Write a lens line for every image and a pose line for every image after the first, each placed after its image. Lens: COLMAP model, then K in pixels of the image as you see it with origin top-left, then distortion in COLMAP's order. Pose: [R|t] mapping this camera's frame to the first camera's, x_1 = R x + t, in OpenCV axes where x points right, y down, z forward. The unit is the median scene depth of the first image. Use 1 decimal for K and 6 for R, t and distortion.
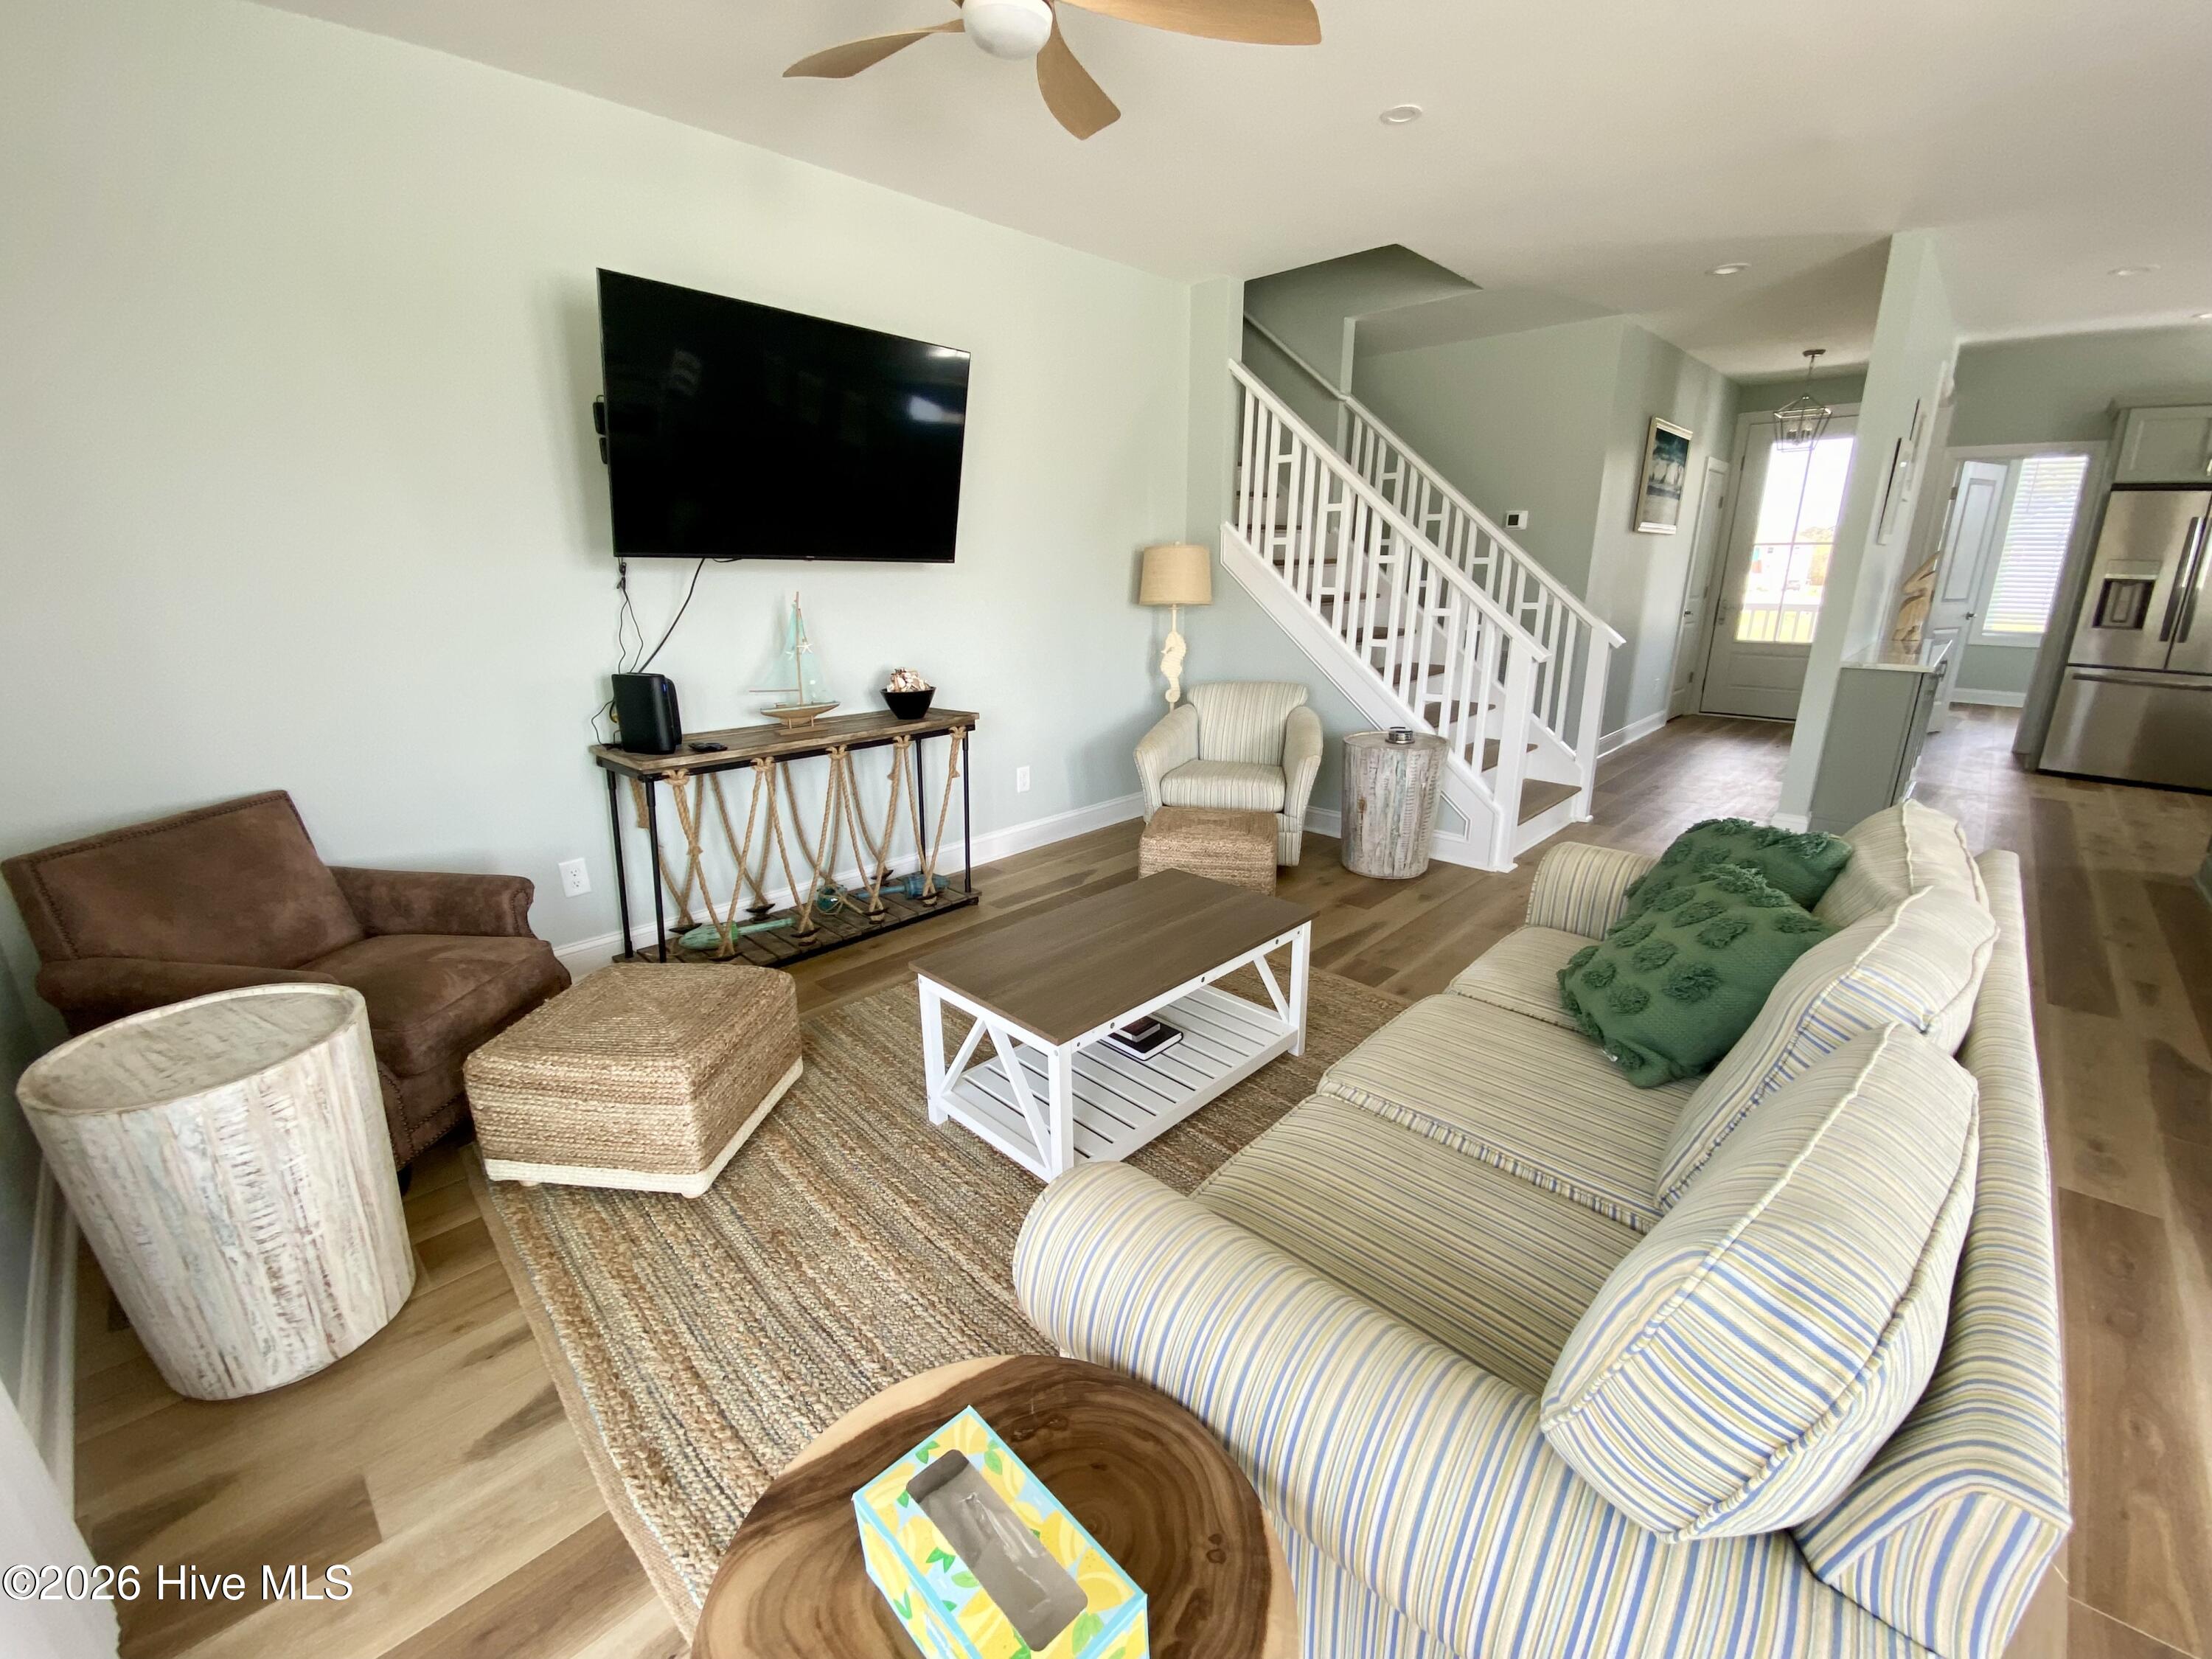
lens RADIAL K [[888.4, 0, 1106.0], [0, 888.4, 829.5], [0, 0, 1]] dist [0.000470, 0.000037]
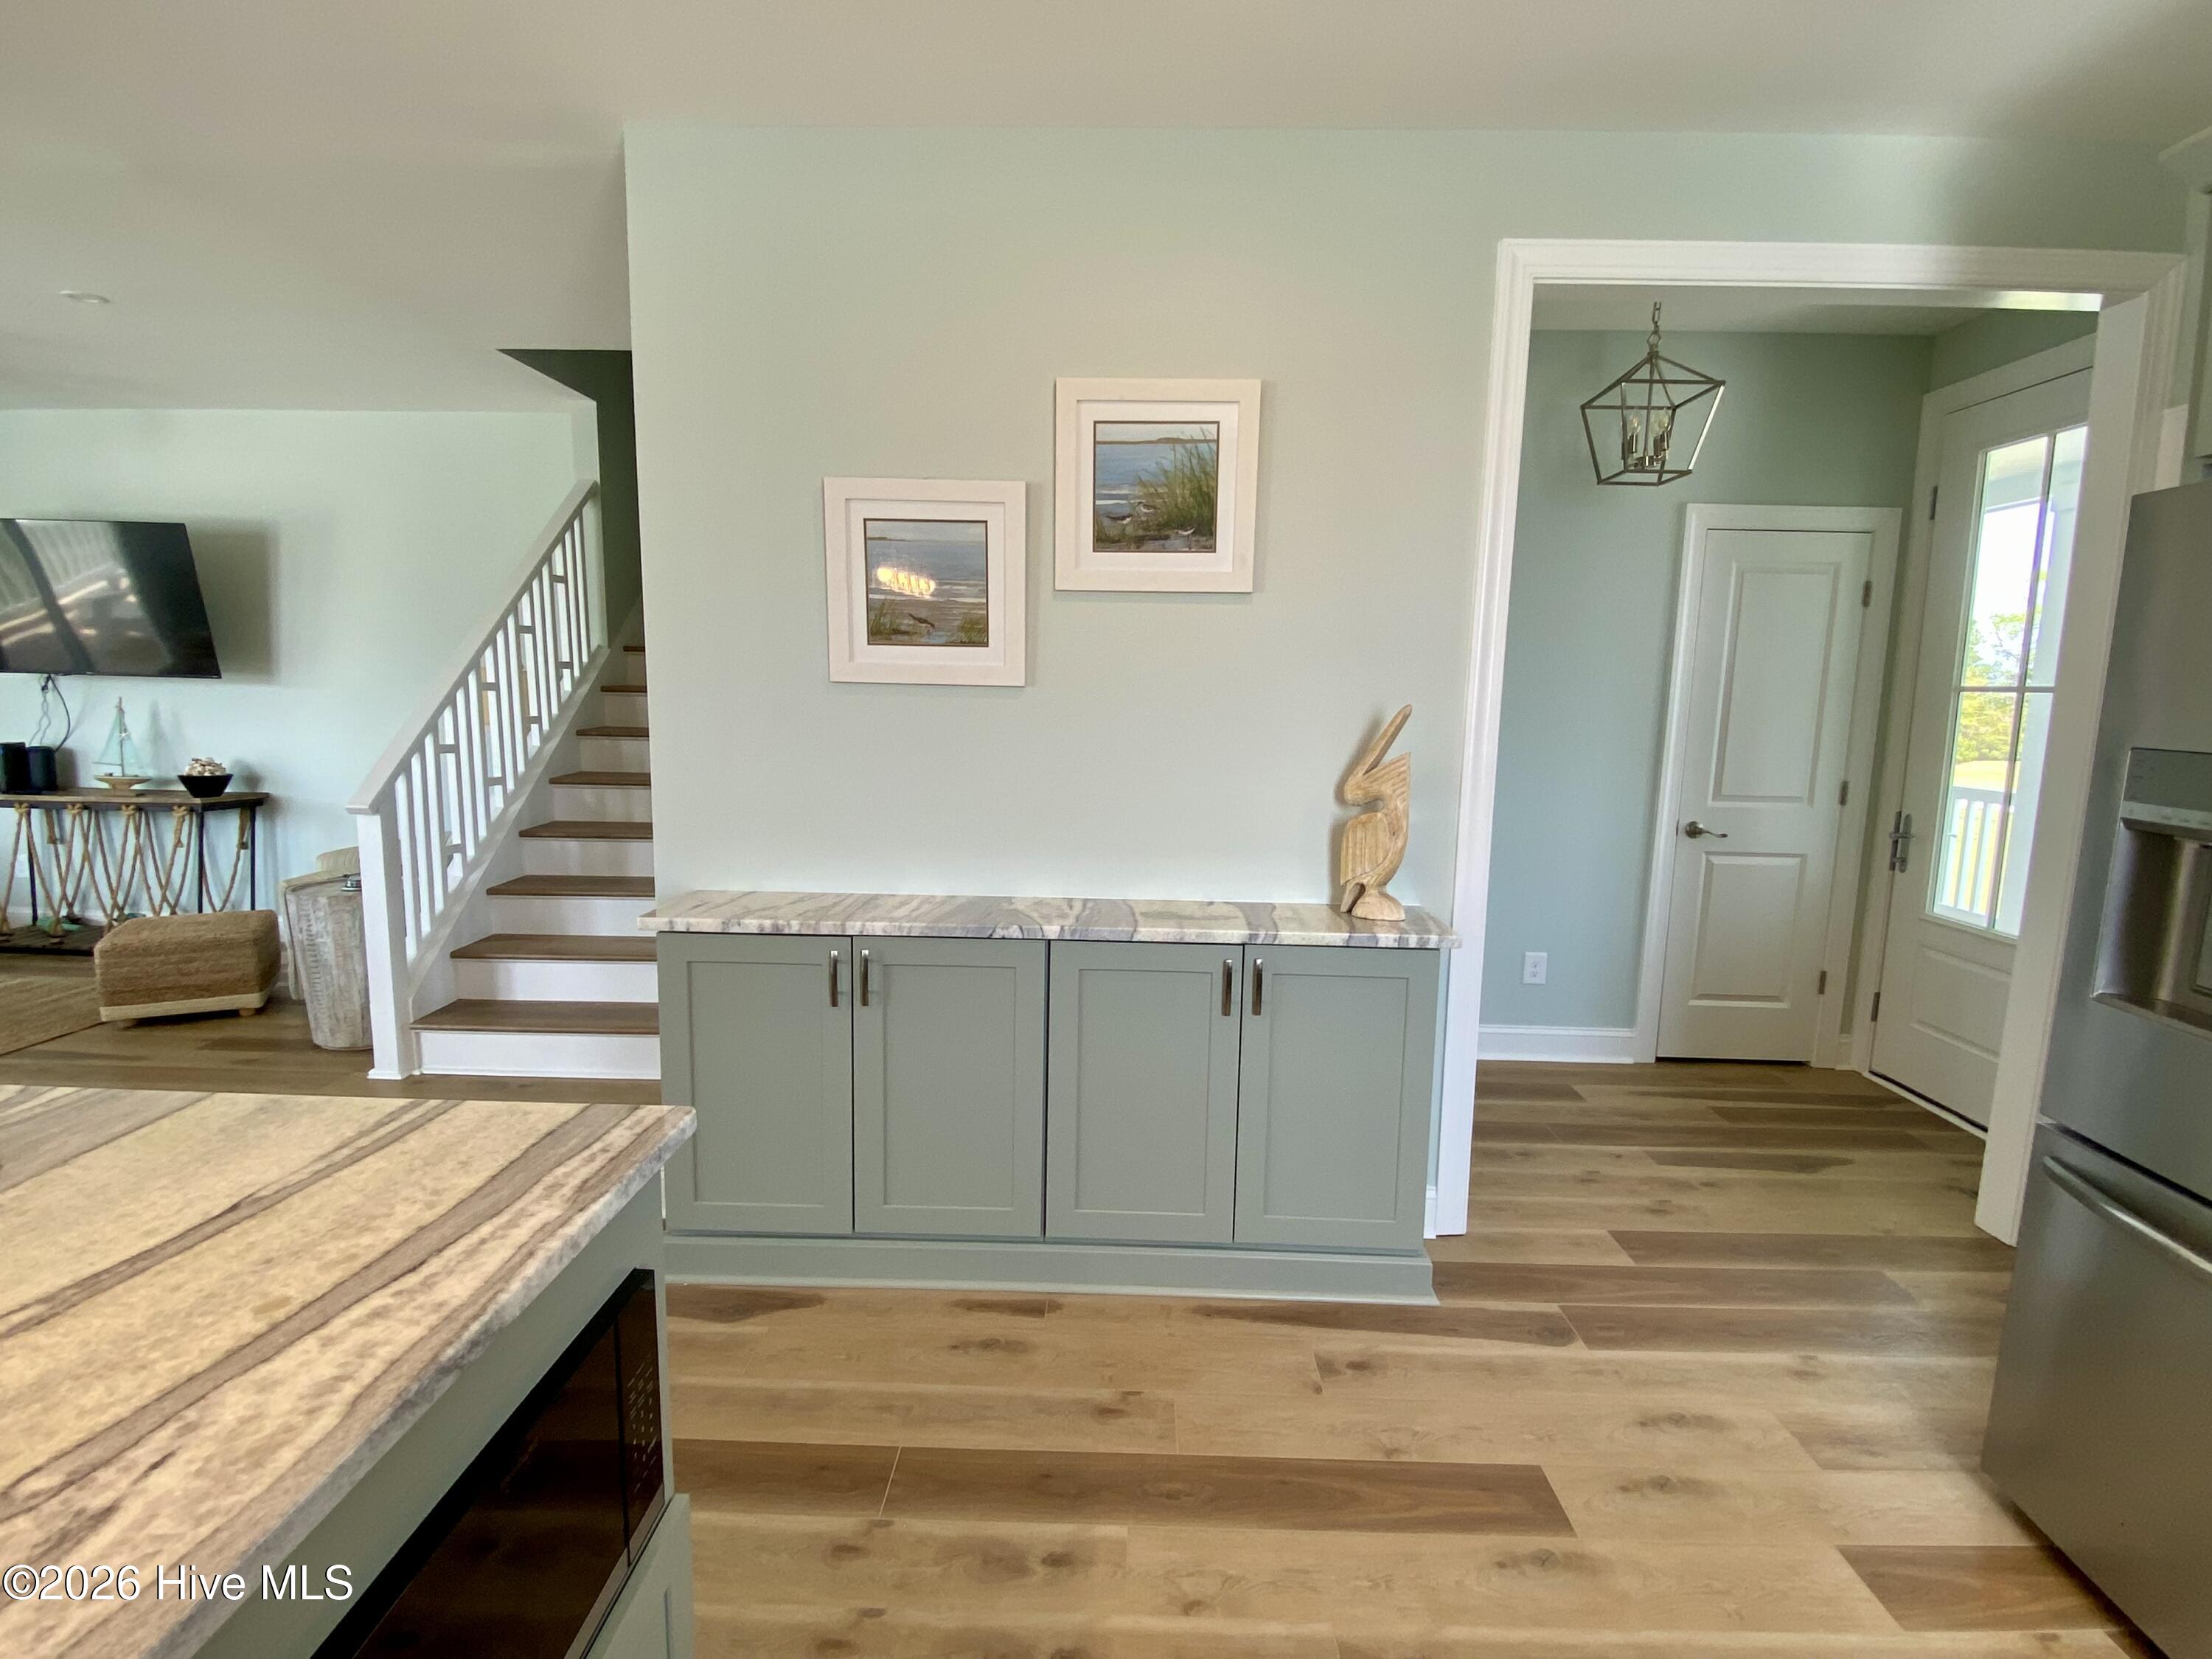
lens RADIAL K [[1084.5, 0, 1106.0], [0, 1084.5, 829.5], [0, 0, 1]] dist [-0.001433, -0.000359]
pose [[0.696788, 0.120416, -0.707097, 1.632226], [-0.236241, 0.969331, -0.067724, -0.260201], [0.677256, 0.214235, 0.703866, 0.784295]]
